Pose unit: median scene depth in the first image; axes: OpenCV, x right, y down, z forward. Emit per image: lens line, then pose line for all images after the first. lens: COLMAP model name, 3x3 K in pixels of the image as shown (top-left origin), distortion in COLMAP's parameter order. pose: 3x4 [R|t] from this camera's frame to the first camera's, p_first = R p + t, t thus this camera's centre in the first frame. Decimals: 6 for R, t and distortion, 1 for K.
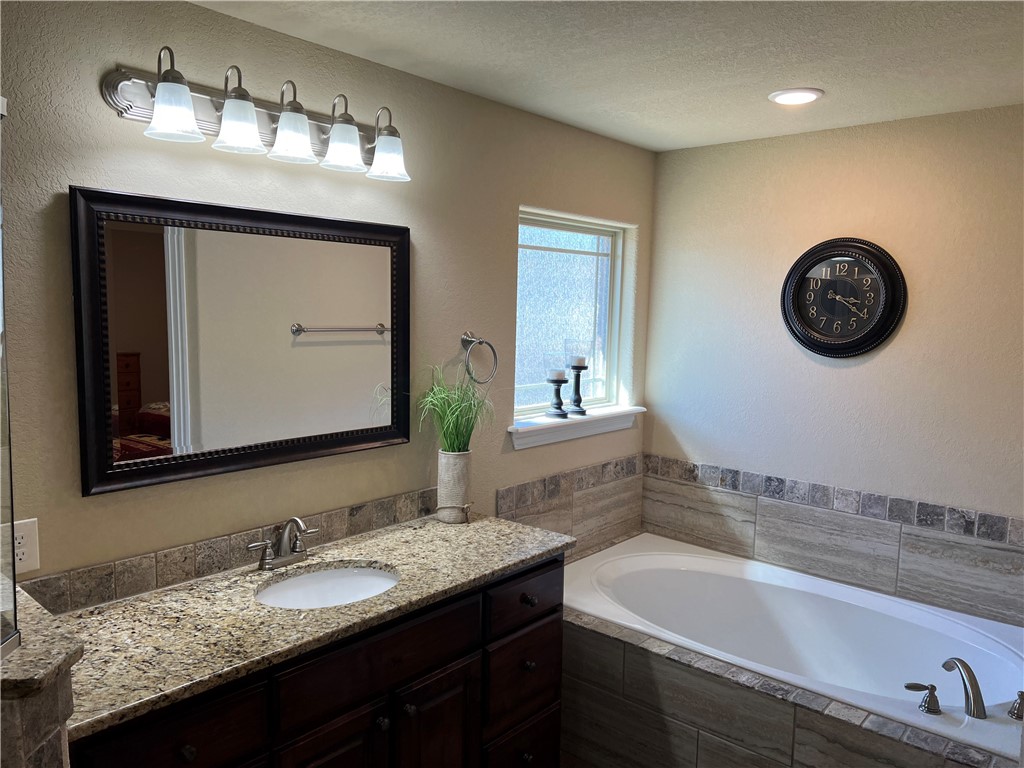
lens RADIAL K [[761.8, 0, 512.4], [0, 761.8, 386.7], [0, 0, 1]] dist [0.009039, -0.020203]
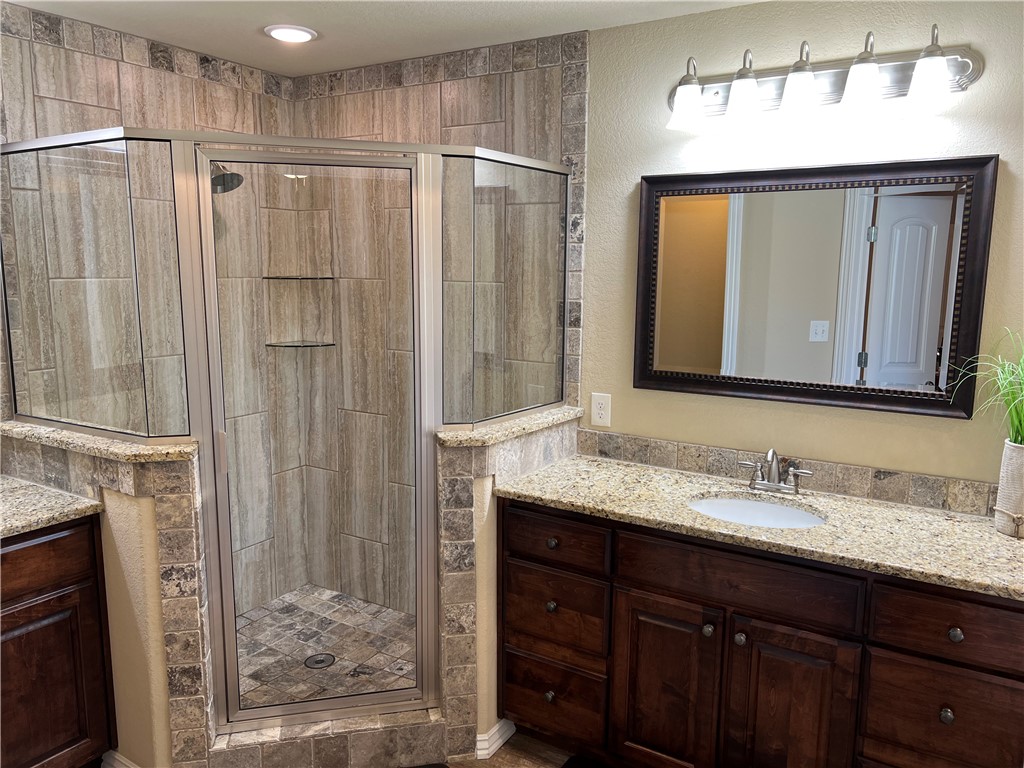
lens RADIAL K [[761.8, 0, 510.1], [0, 761.8, 384.6], [0, 0, 1]] dist [0.009039, -0.020203]
pose [[0.143719, 0.135844, -0.980251, 0.731458], [-0.109271, 0.986655, 0.120711, -0.011945], [0.983567, 0.089765, 0.156645, 0.451069]]
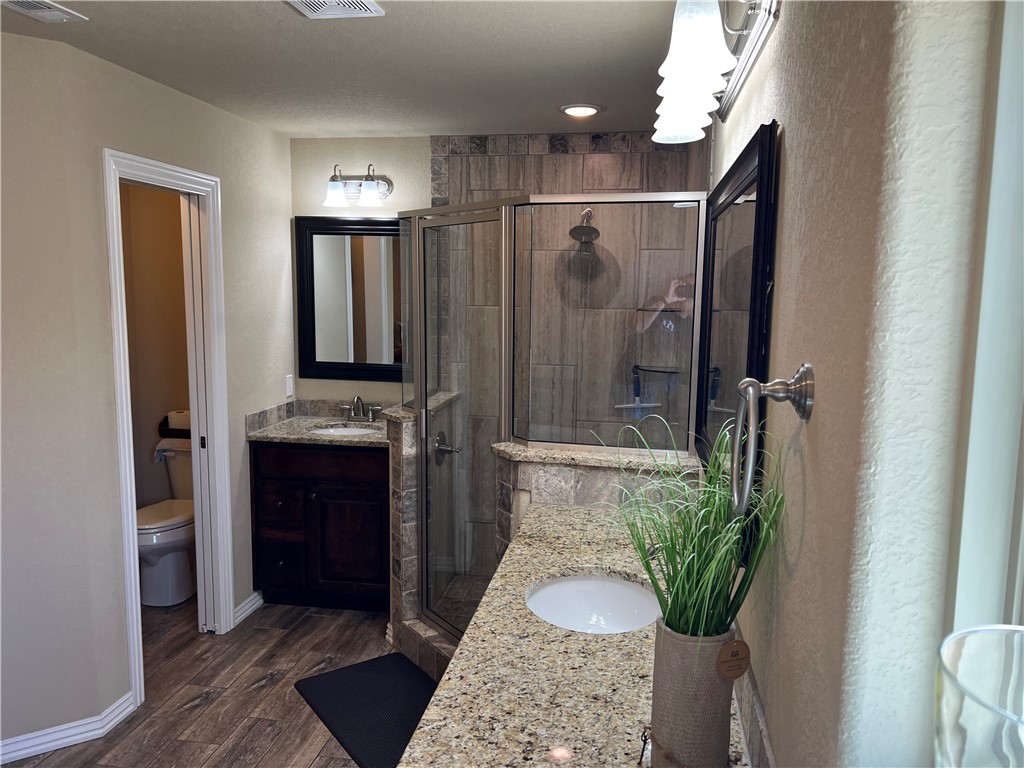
lens RADIAL K [[761.8, 0, 515.4], [0, 761.8, 384.7], [0, 0, 1]] dist [0.009039, -0.020203]
pose [[-0.855689, 0.038811, -0.516033, 0.288329], [-0.080606, 0.975016, 0.206992, -0.162730], [0.511174, 0.218716, -0.831183, 1.590925]]
